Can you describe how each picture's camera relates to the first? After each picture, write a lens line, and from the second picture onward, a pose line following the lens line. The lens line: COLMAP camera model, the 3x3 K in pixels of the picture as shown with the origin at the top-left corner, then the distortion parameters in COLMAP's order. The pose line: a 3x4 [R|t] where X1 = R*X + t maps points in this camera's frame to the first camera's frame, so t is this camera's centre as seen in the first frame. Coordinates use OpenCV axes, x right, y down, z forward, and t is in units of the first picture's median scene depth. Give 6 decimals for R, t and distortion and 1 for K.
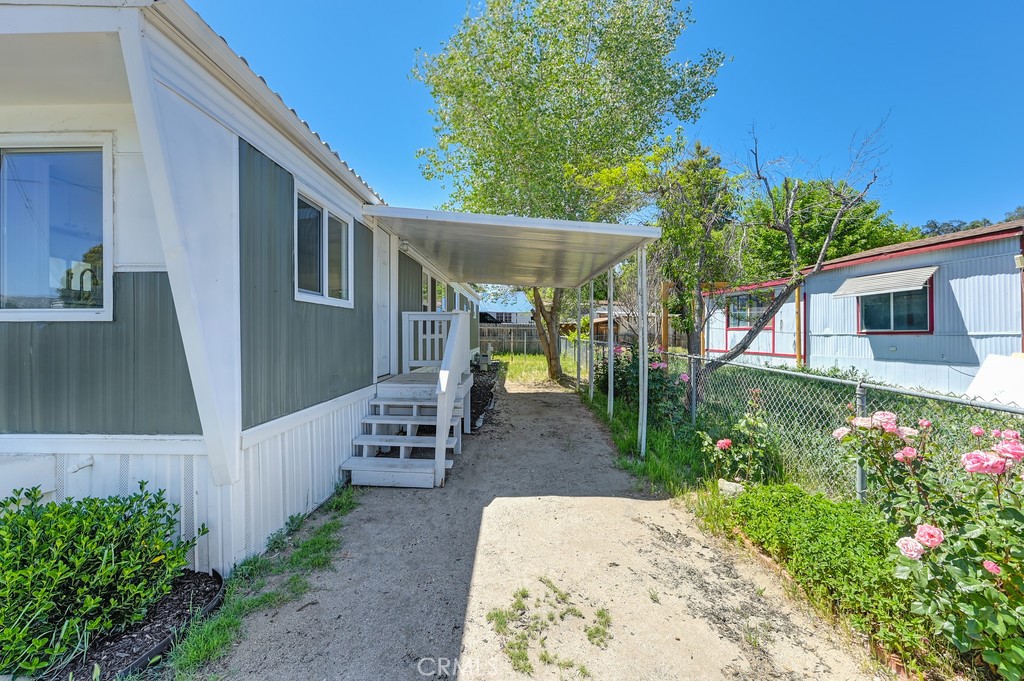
lens RADIAL K [[406.4, 0, 507.9], [0, 406.4, 337.2], [0, 0, 1]] dist [-0.001300, -0.000645]
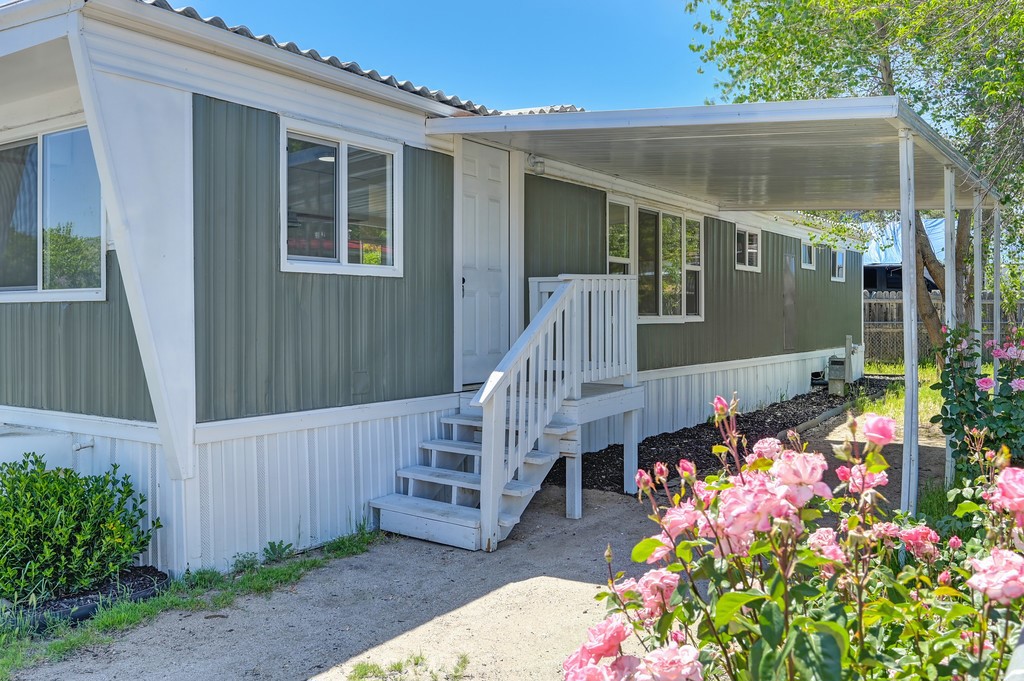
lens RADIAL K [[887.5, 0, 509.0], [0, 887.5, 329.8], [0, 0, 1]] dist [-0.027016, 0.023497]
pose [[0.840300, 0.009623, -0.542037, 0.773426], [-0.005476, 0.999942, 0.009262, 0.003813], [0.542095, -0.004815, 0.840304, -0.202579]]
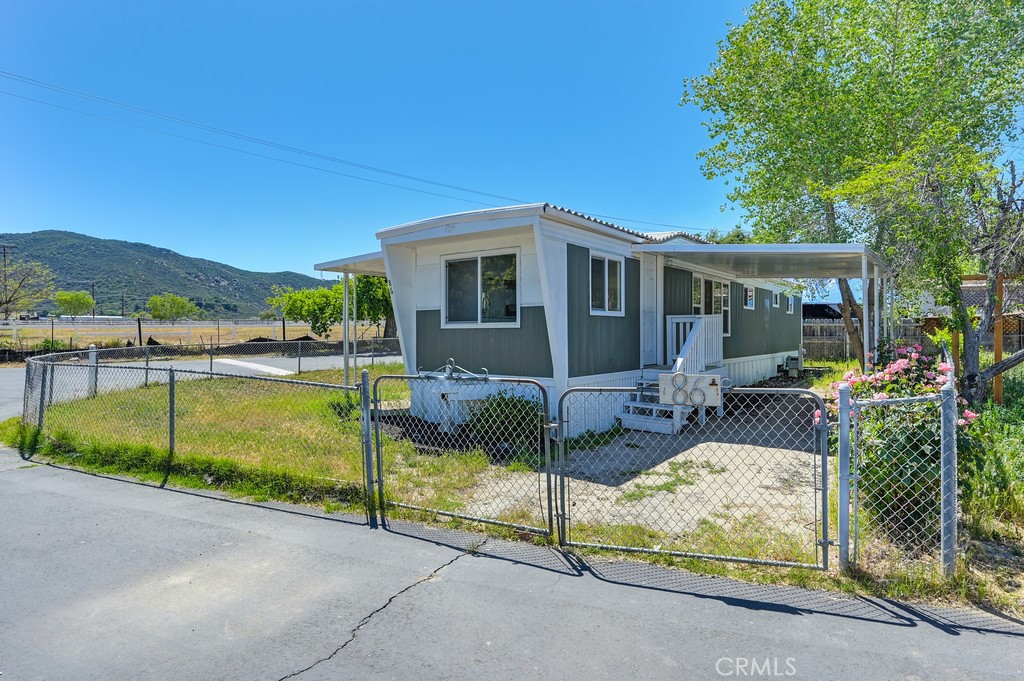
lens RADIAL K [[582.5, 0, 511.1], [0, 582.5, 338.6], [0, 0, 1]] dist [-0.001641, -0.000419]
pose [[0.814719, 0.002735, -0.579850, 0.722881], [-0.002384, 0.999996, 0.001367, 0.014221], [0.579852, 0.000268, 0.814722, -1.371846]]
